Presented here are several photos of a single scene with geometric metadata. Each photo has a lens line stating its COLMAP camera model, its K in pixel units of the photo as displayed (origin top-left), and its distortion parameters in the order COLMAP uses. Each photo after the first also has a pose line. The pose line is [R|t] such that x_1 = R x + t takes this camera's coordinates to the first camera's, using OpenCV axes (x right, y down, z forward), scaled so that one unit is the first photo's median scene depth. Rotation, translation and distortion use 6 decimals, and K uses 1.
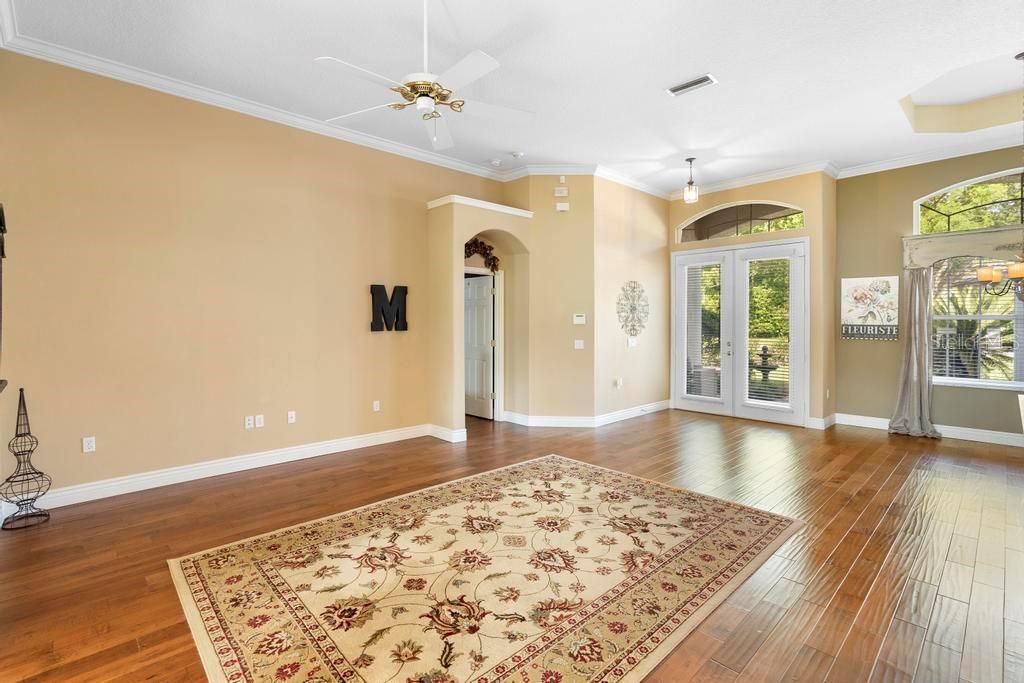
lens RADIAL K [[474.5, 0, 512.8], [0, 474.5, 324.0], [0, 0, 1]] dist [-0.006683, 0.000514]
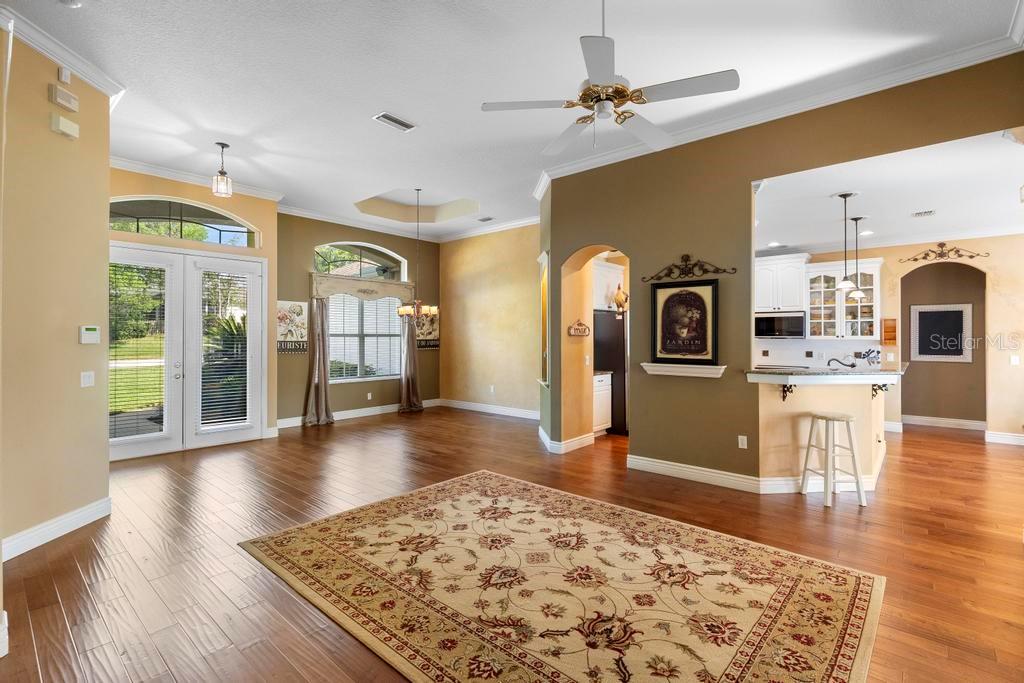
lens RADIAL K [[469.2, 0, 510.4], [0, 469.2, 334.8], [0, 0, 1]] dist [-0.005059, 0.000693]
pose [[-0.089567, 0.005954, 0.995963, -0.794985], [0.005751, 0.999969, -0.005460, -0.007641], [-0.995964, 0.005239, -0.089599, 0.925318]]
